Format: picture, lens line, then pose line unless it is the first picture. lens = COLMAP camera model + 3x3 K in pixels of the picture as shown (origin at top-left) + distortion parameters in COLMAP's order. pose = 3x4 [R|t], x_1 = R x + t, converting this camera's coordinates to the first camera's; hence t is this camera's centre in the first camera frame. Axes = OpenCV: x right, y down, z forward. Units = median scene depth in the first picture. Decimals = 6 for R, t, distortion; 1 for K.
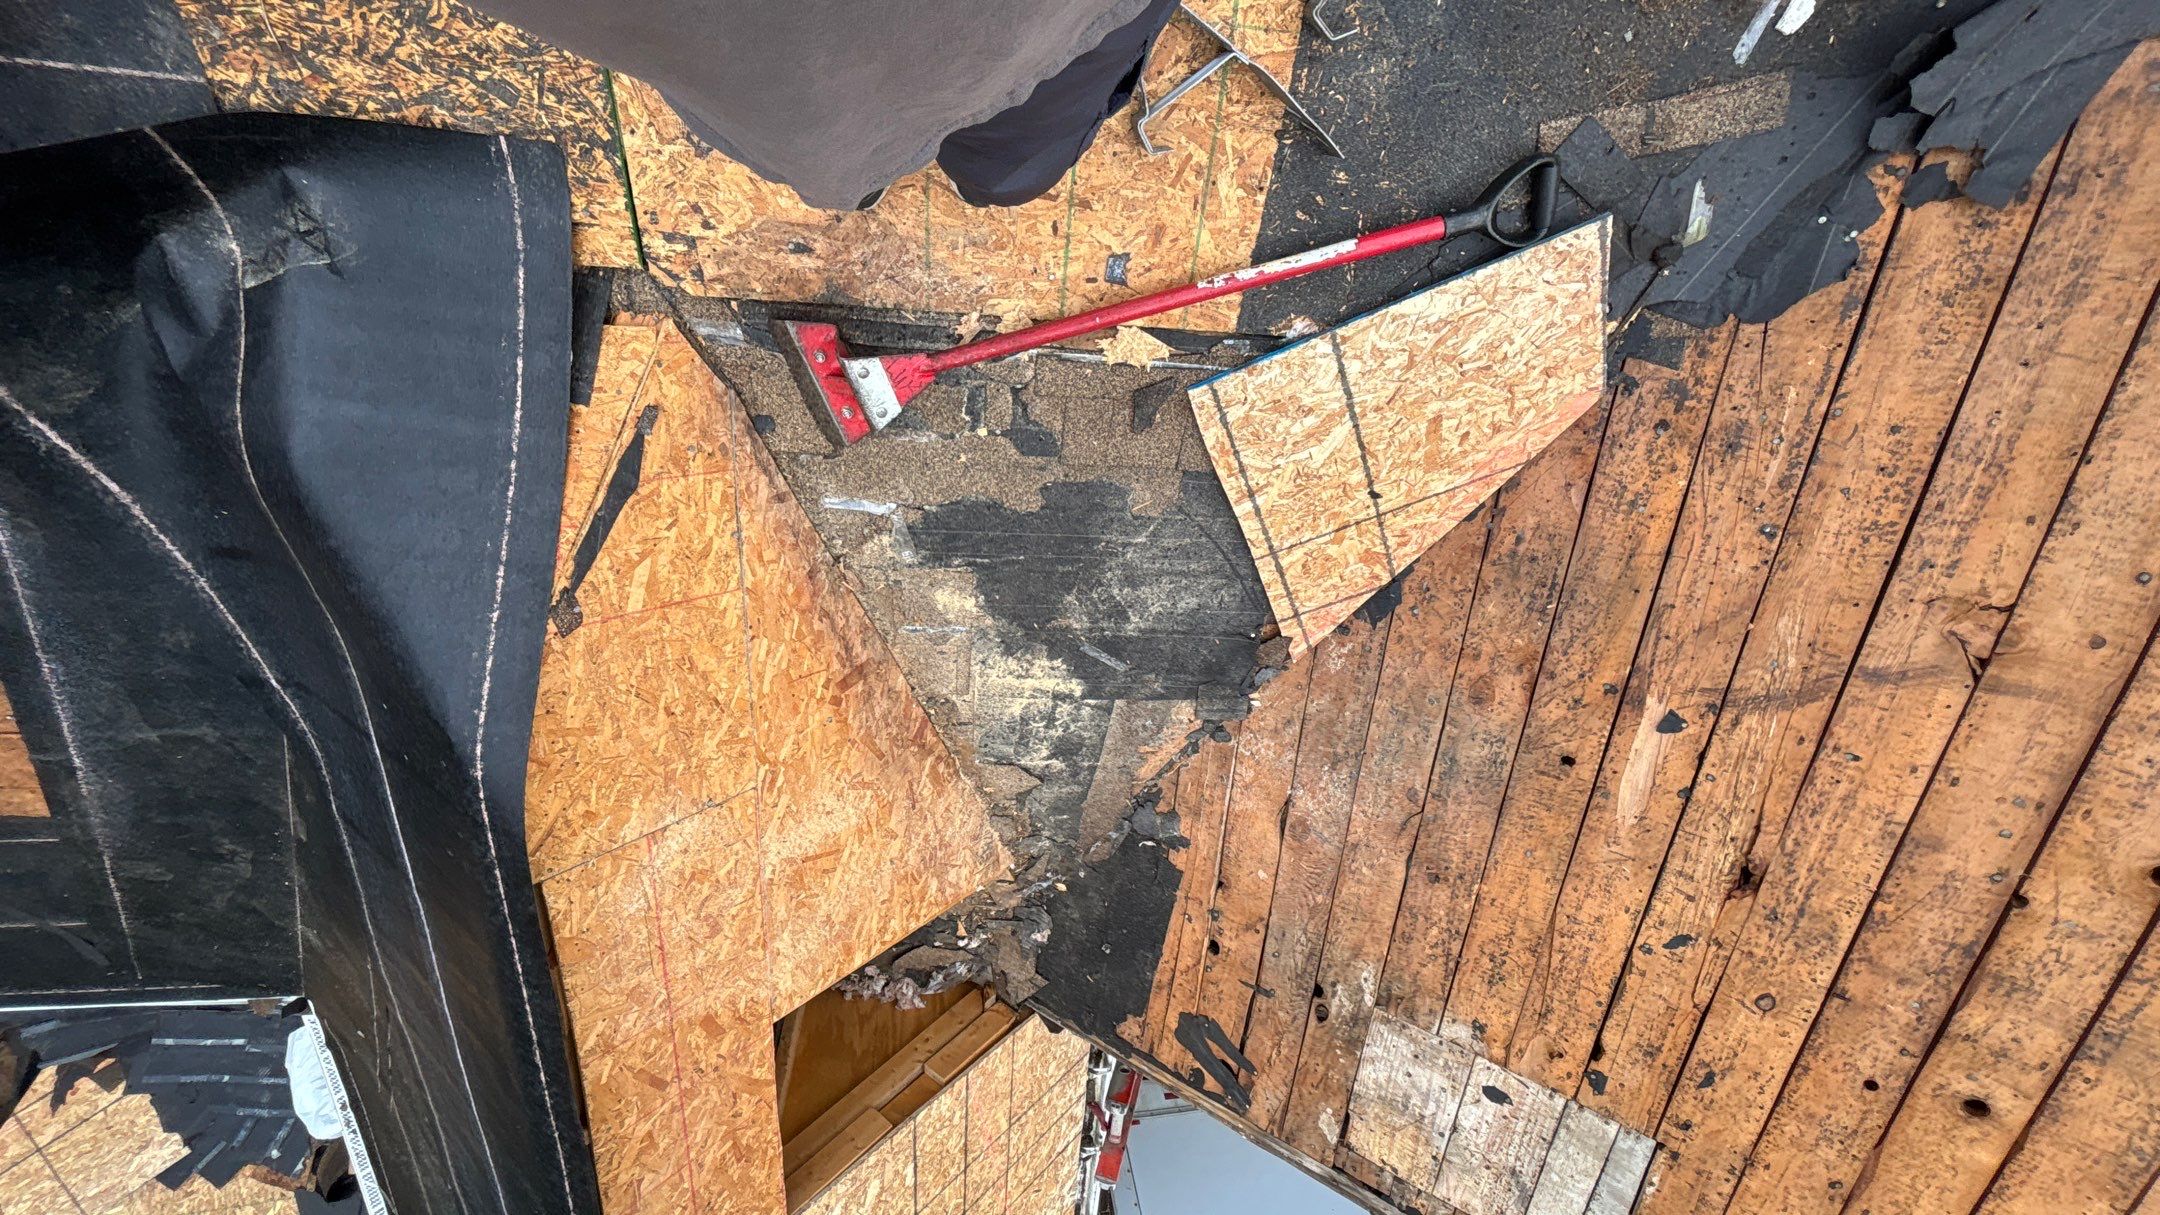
lens RADIAL K [[867.5, 0, 1074.6], [0, 867.5, 606.3], [0, 0, 1]] dist [0.012340, 0.000094]
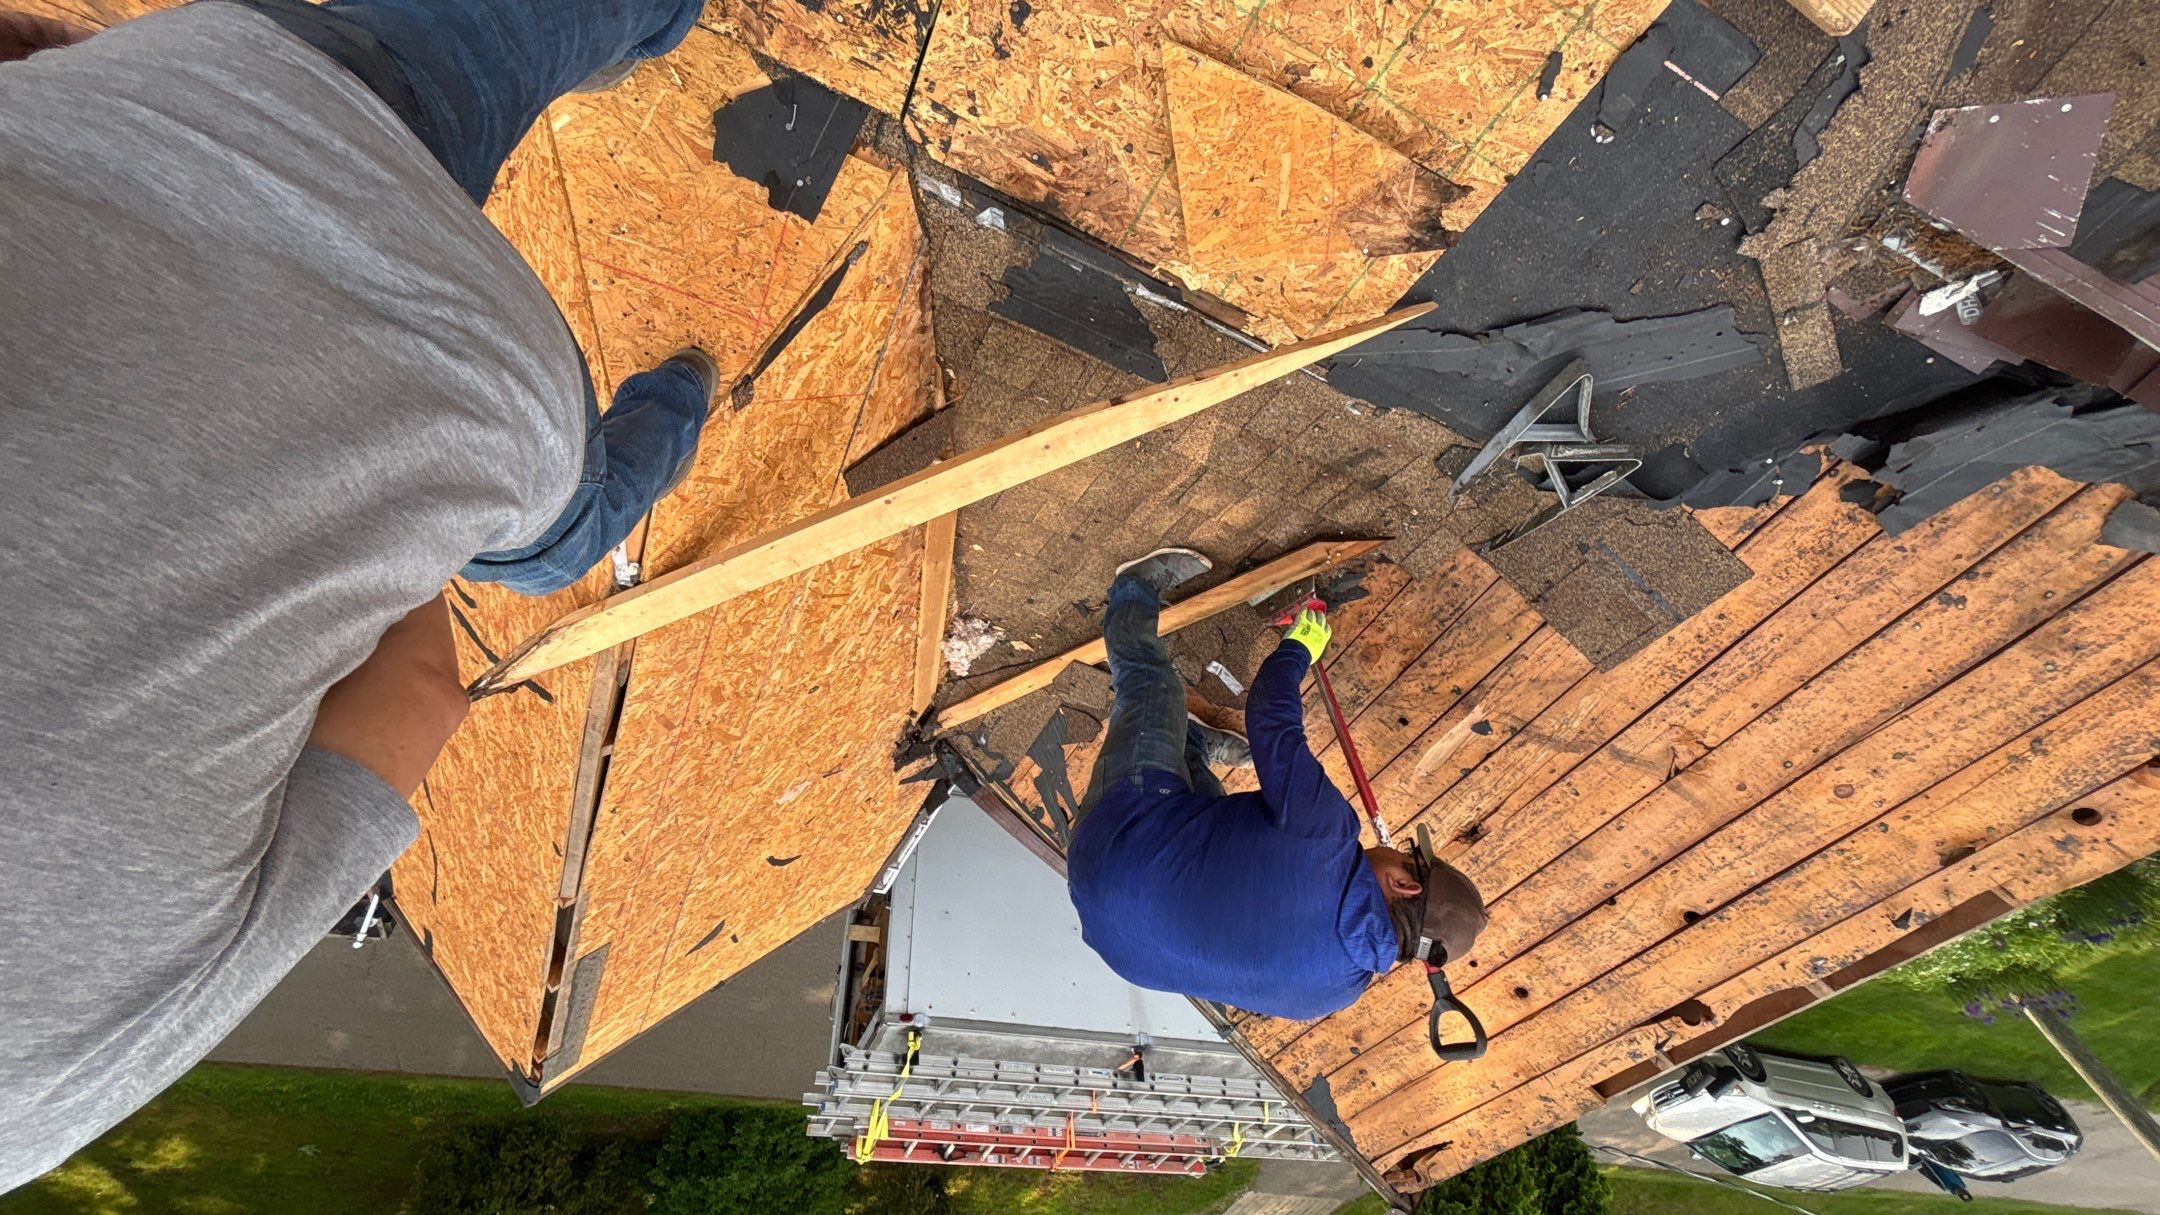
lens RADIAL K [[867.5, 0, 1074.6], [0, 867.5, 606.3], [0, 0, 1]] dist [0.012340, 0.000094]
pose [[0.927122, 0.324096, 0.188164, -0.290275], [-0.366569, 0.888657, 0.275527, -0.218854], [-0.077916, -0.324423, 0.942698, -0.230216]]
